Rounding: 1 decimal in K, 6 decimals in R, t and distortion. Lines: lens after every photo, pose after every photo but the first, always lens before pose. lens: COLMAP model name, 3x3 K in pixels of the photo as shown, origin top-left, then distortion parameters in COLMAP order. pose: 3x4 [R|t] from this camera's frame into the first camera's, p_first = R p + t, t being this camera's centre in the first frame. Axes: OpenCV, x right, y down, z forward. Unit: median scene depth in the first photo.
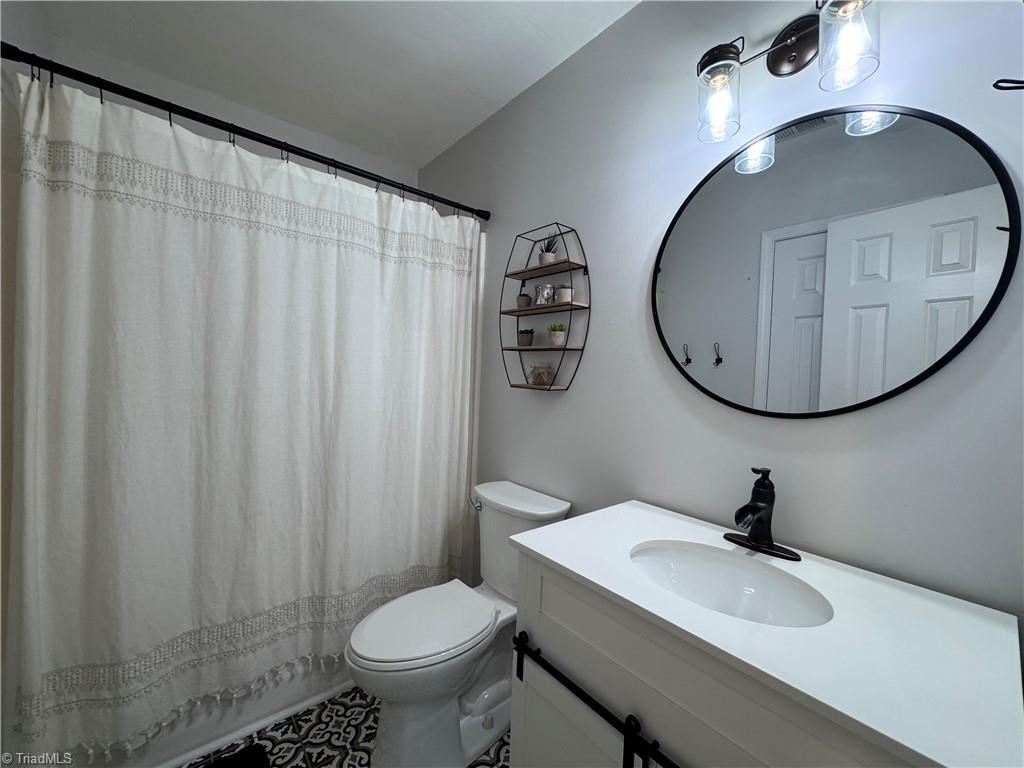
lens RADIAL K [[410.4, 0, 522.0], [0, 410.4, 378.9], [0, 0, 1]] dist [-0.003741, -0.000546]
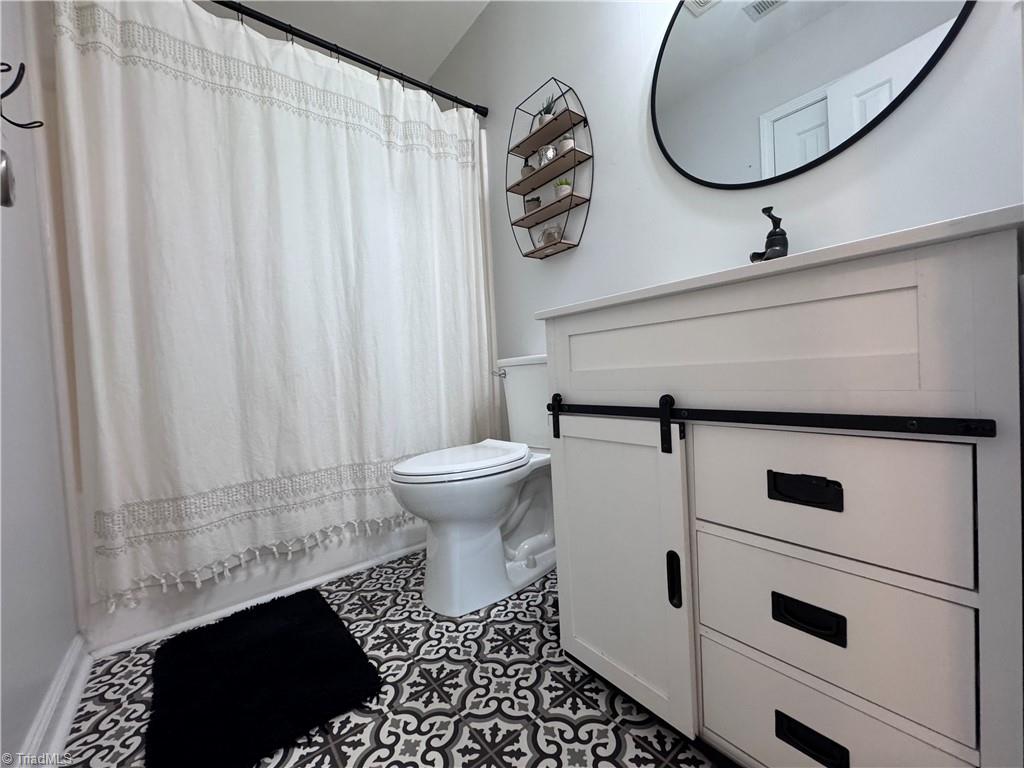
lens RADIAL K [[410.4, 0, 522.6], [0, 410.4, 383.4], [0, 0, 1]] dist [-0.003741, -0.000546]
pose [[0.995446, -0.090863, -0.028822, -0.033213], [0.090939, 0.995856, 0.001326, 0.388953], [0.028582, -0.003941, 0.999584, -0.035510]]
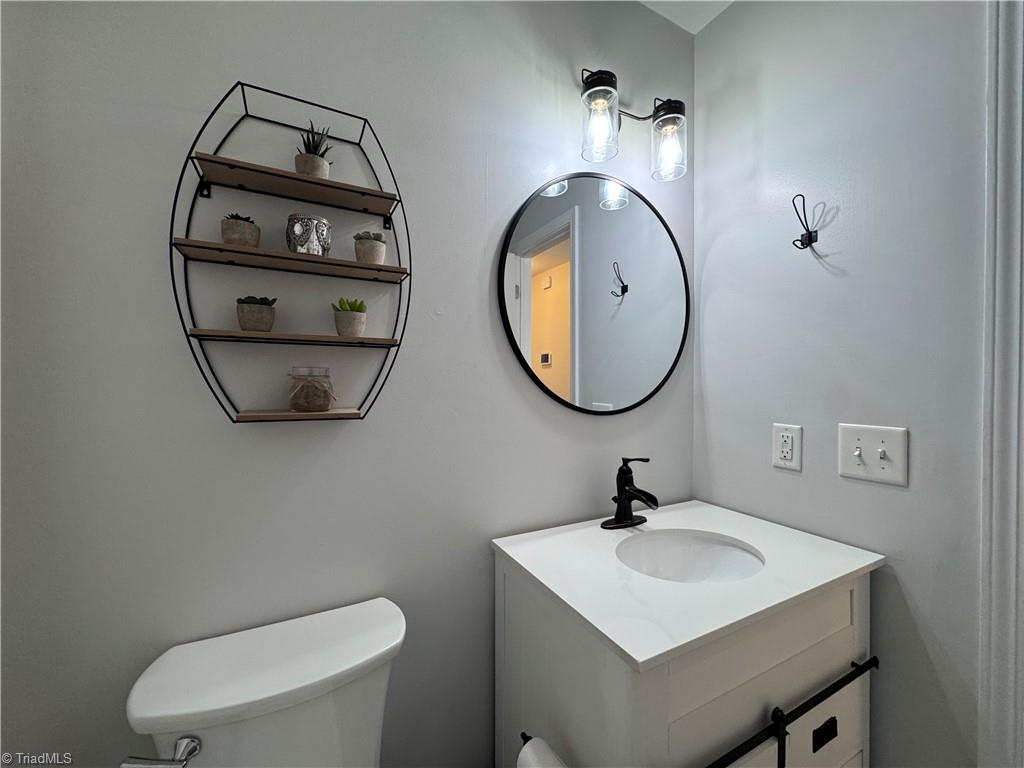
lens RADIAL K [[410.4, 0, 510.7], [0, 410.4, 385.8], [0, 0, 1]] dist [-0.003741, -0.000546]
pose [[0.225466, -0.043517, 0.973279, -0.443140], [0.028388, 0.998871, 0.038085, -0.032712], [-0.973837, 0.019042, 0.226447, 0.708030]]
